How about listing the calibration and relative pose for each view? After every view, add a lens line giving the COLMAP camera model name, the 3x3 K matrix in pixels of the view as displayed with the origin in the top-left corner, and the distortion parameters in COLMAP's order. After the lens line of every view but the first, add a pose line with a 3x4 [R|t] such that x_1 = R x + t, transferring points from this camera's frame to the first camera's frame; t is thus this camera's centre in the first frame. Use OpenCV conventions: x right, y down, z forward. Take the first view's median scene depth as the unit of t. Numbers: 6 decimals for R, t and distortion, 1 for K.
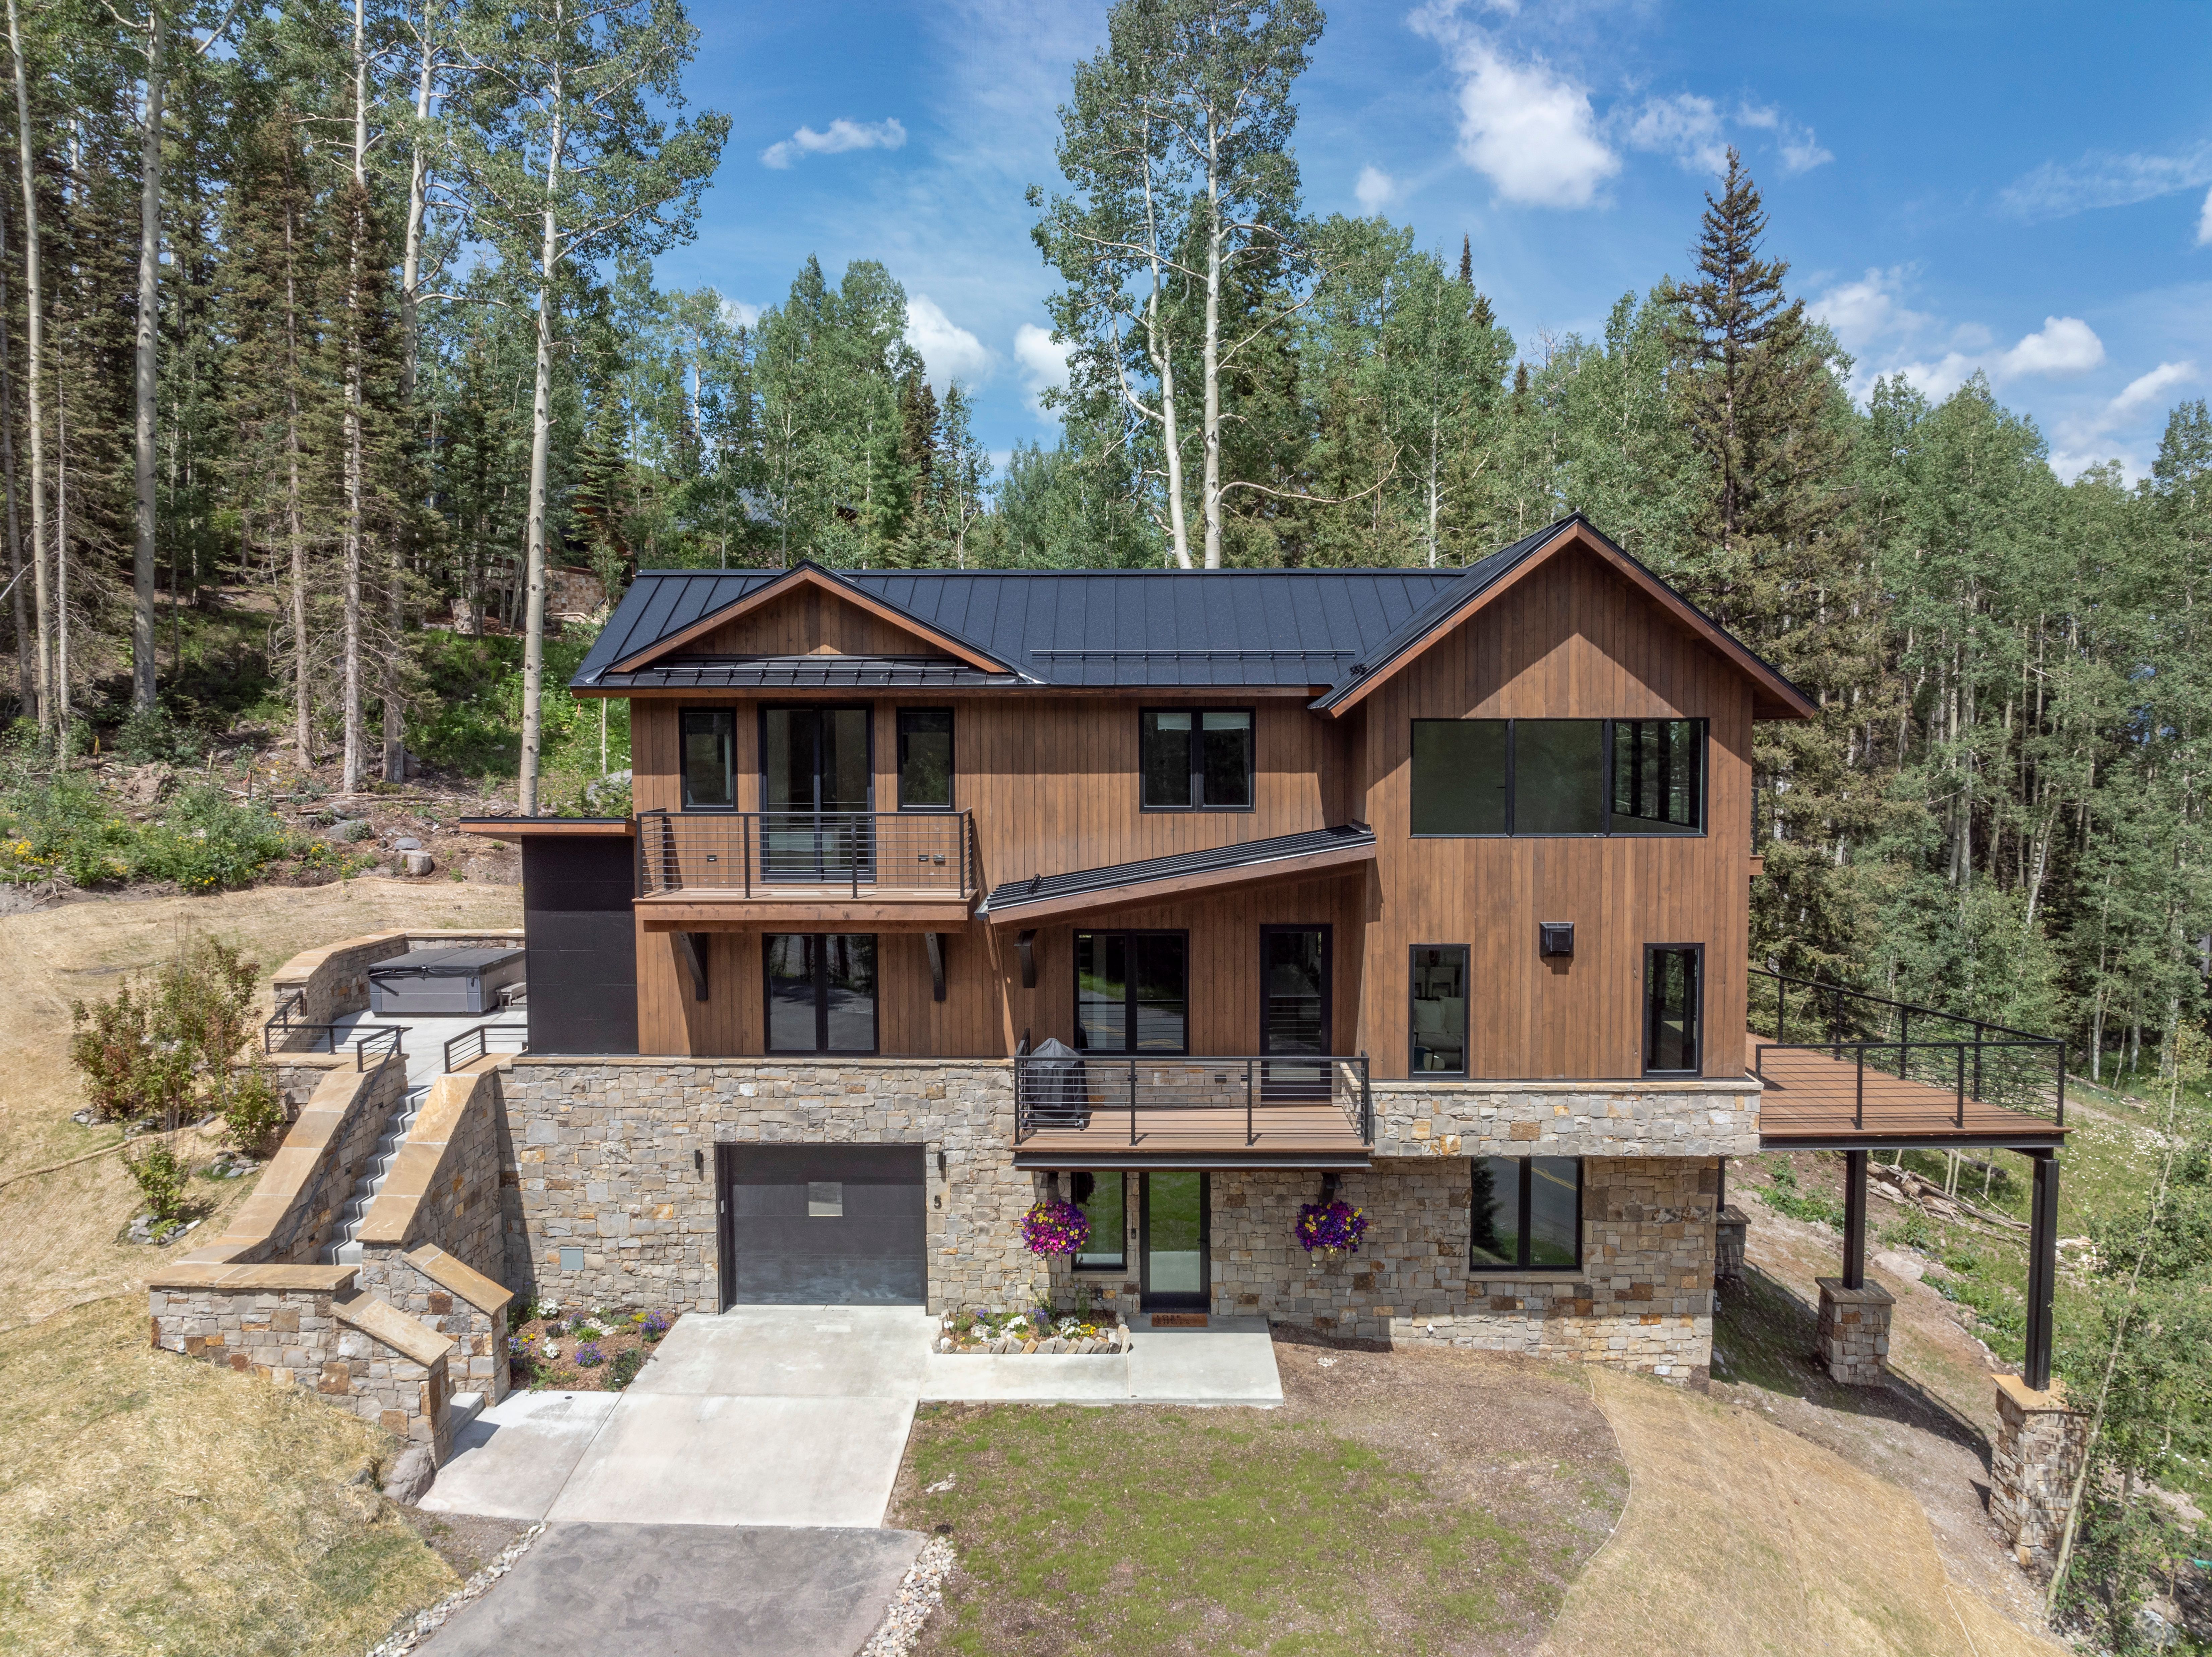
lens RADIAL K [[1529.1, 0, 1164.7], [0, 1529.1, 832.5], [0, 0, 1]] dist [-0.024663, -0.019627]
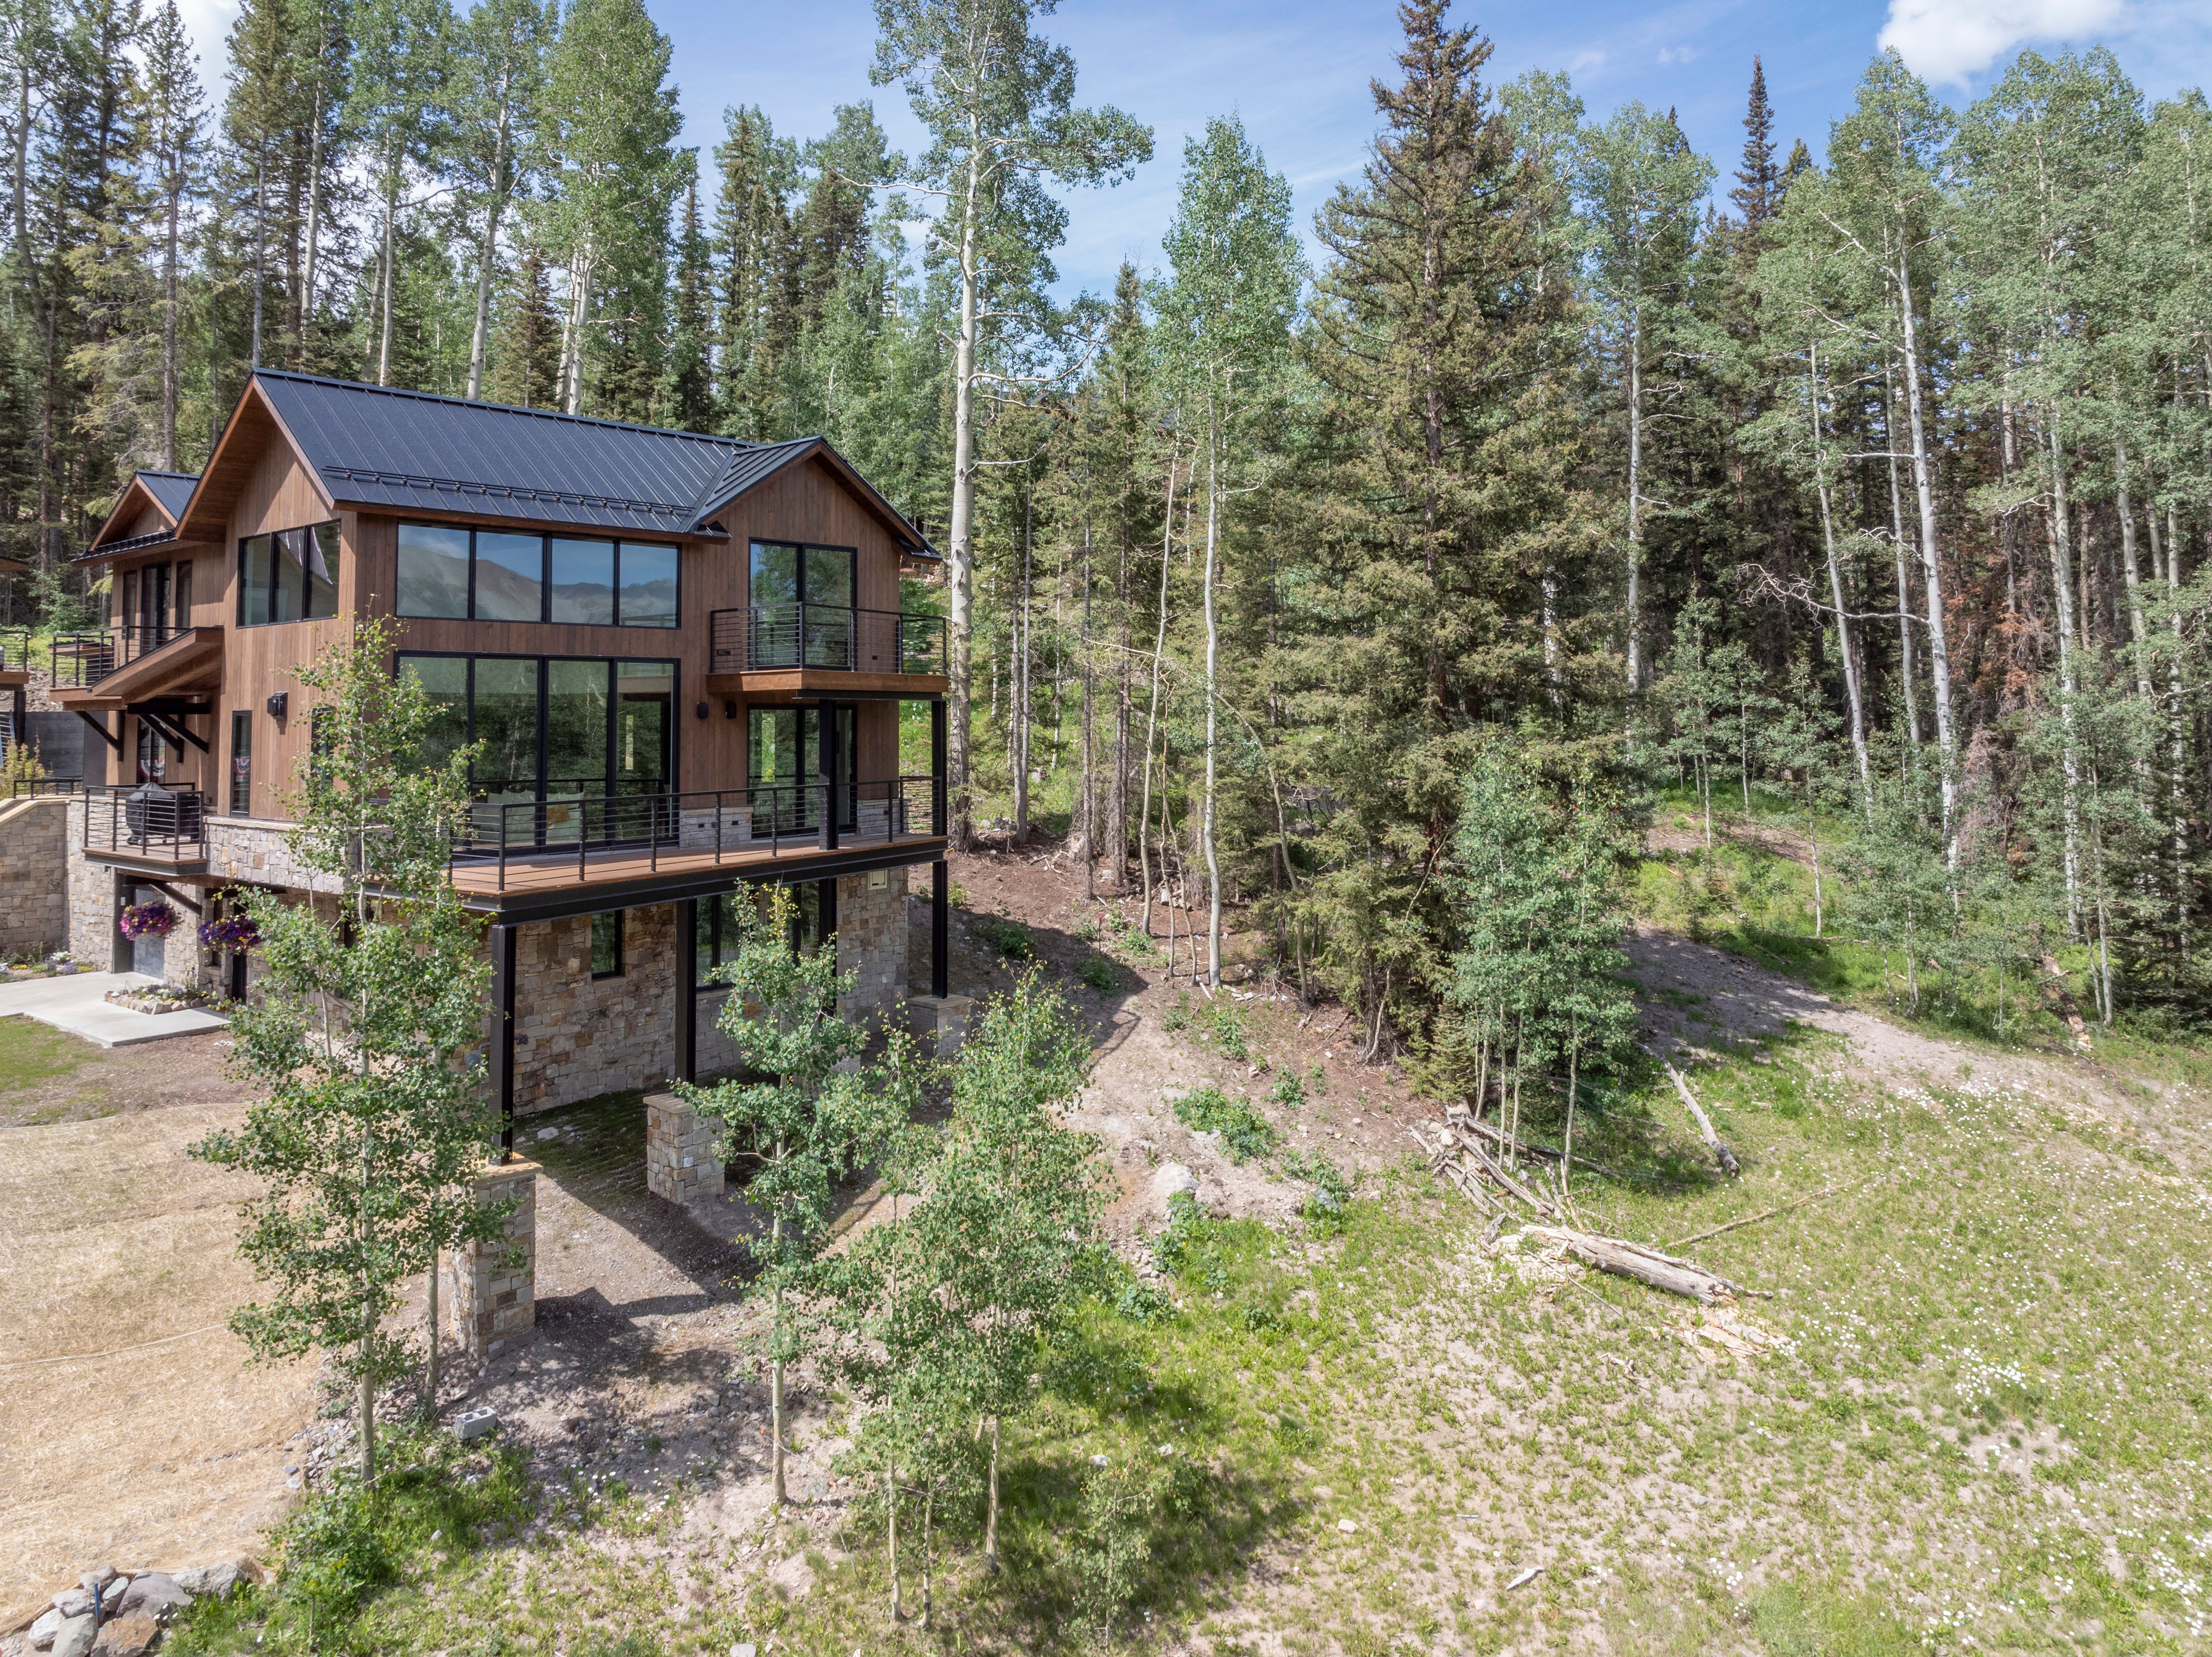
lens RADIAL K [[1561.0, 0, 1107.9], [0, 1561.0, 605.3], [0, 0, 1]] dist [-0.023516, -0.022595]
pose [[0.788359, -0.047172, -0.613405, 1.450024], [-0.030023, 0.992918, -0.114943, 0.105518], [0.614483, 0.109033, 0.781359, 0.397148]]
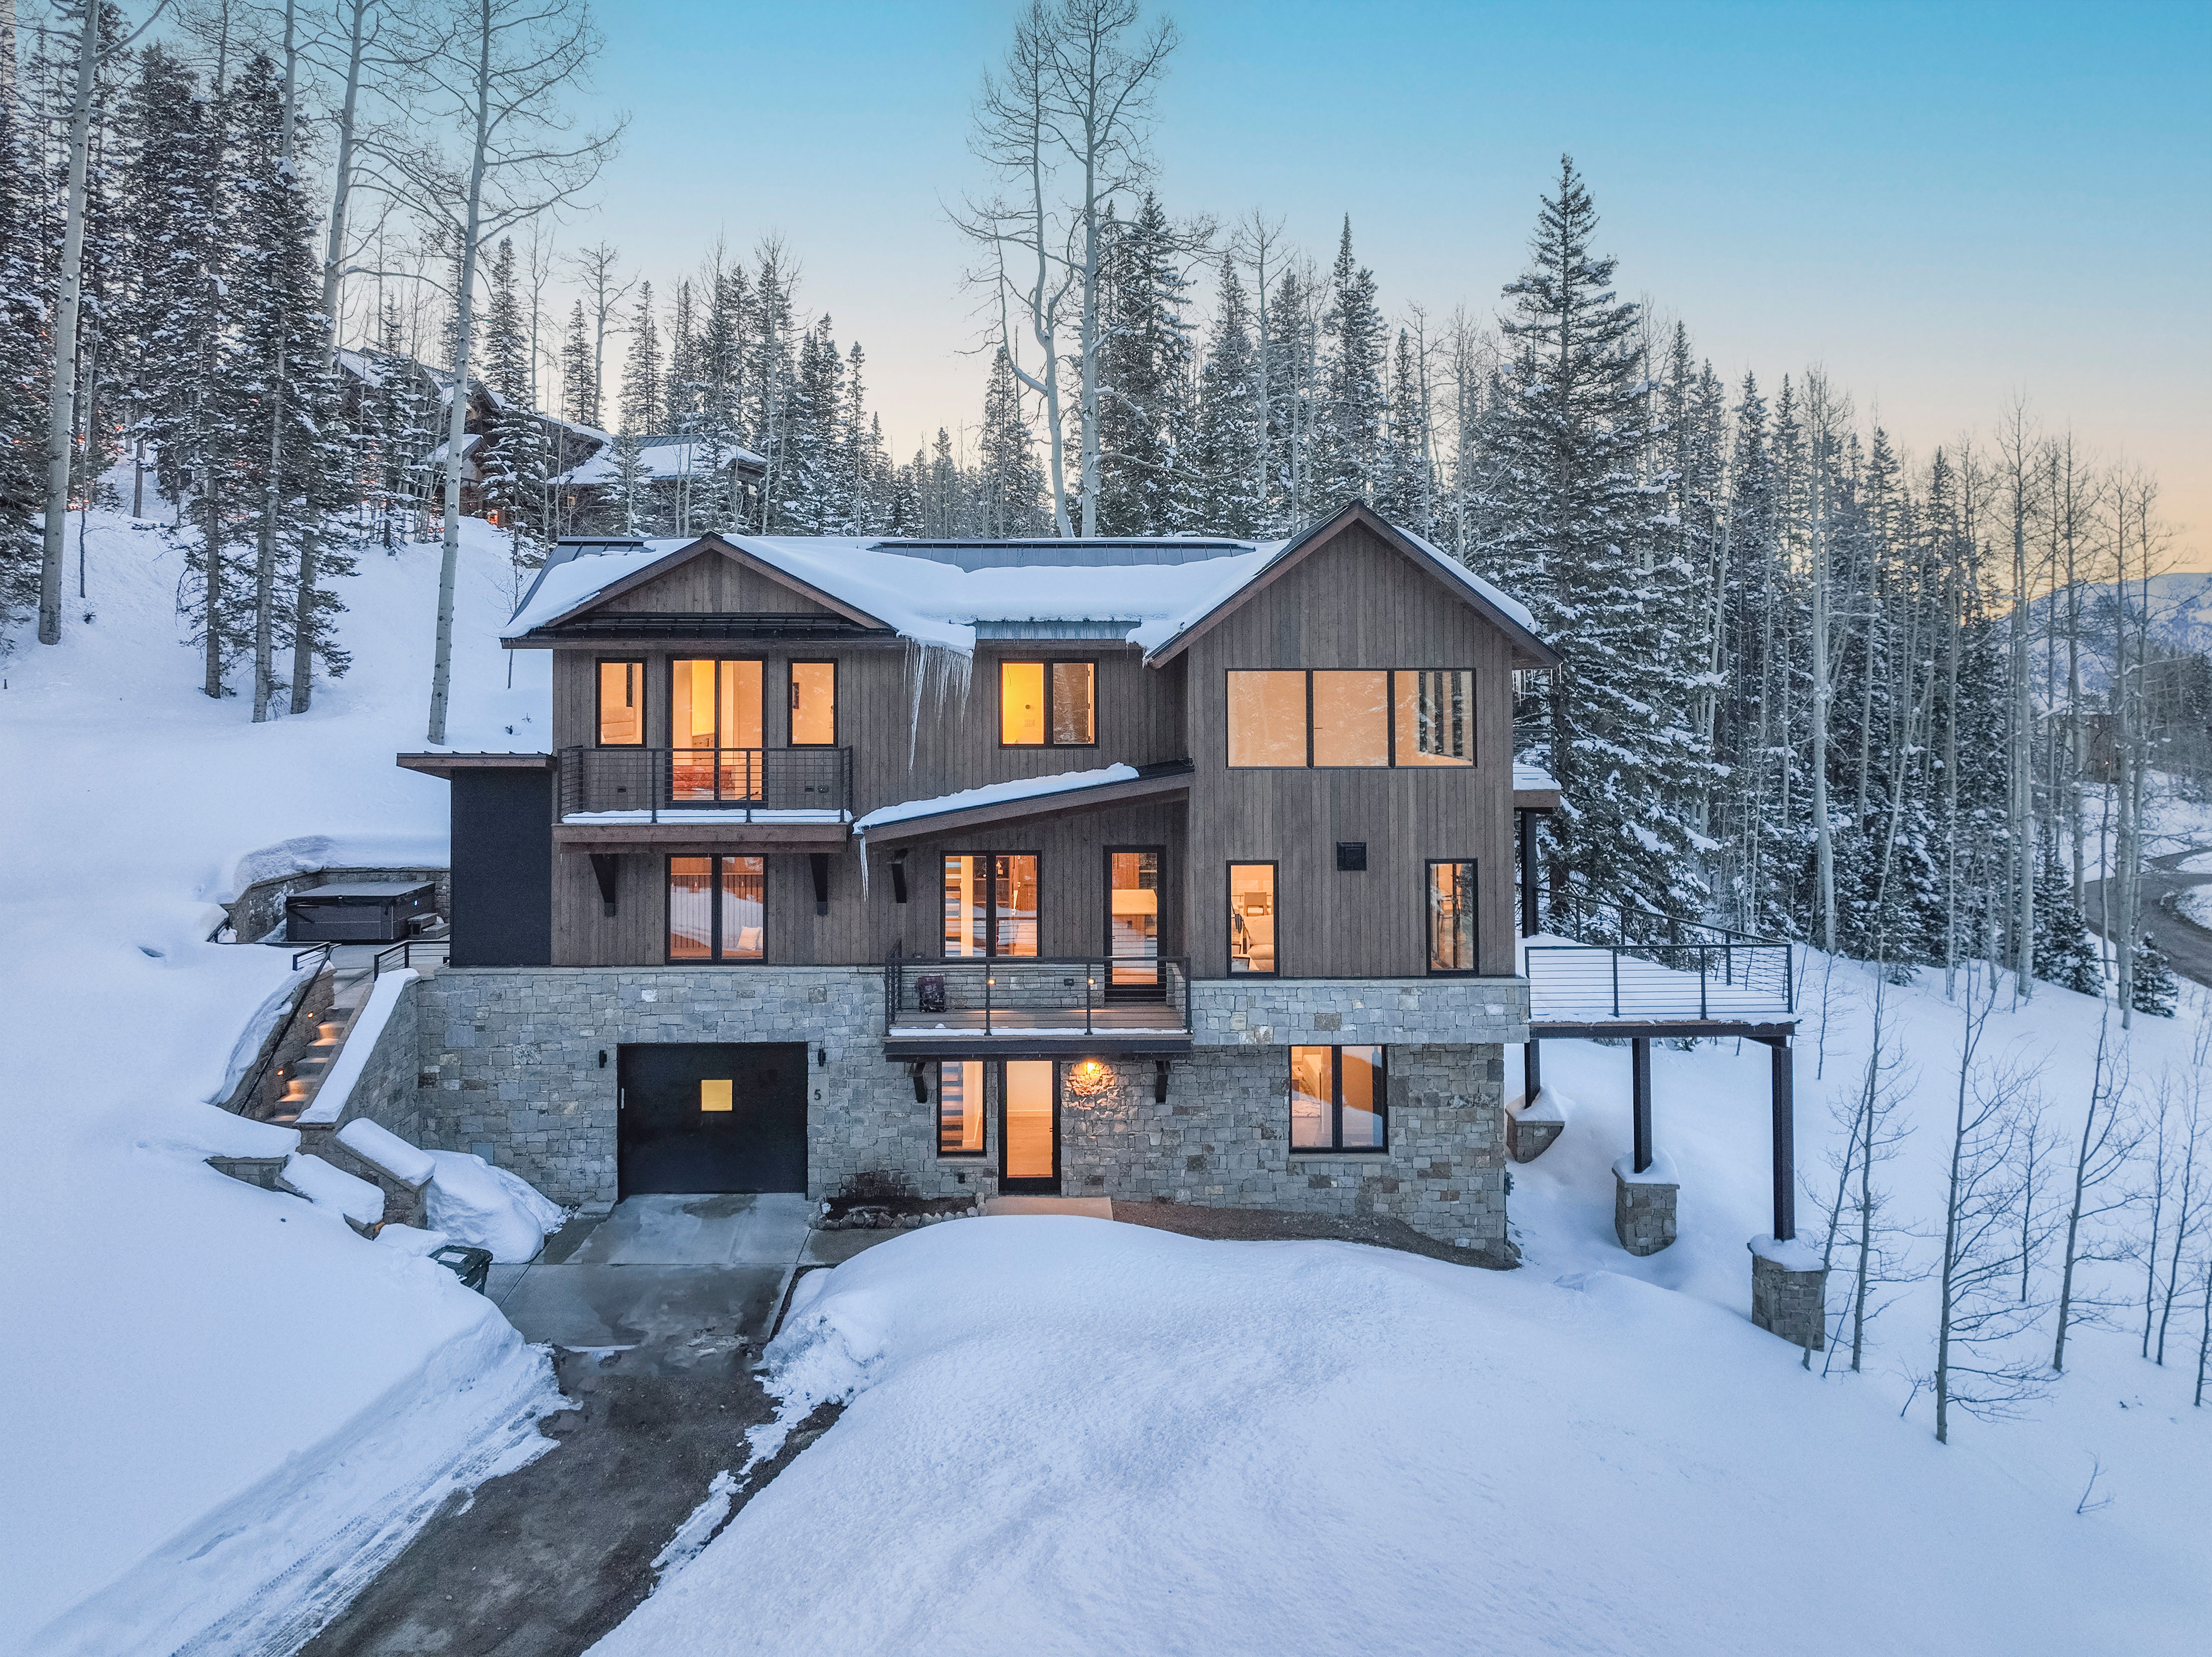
lens RADIAL K [[1549.5, 0, 1154.5], [0, 1549.5, 647.9], [0, 0, 1]] dist [0.004766, 0.001895]
pose [[0.999134, 0.002196, 0.041547, 0.051740], [0.001349, 0.996371, -0.085100, 0.011278], [-0.041583, 0.085083, 0.995506, -0.179178]]
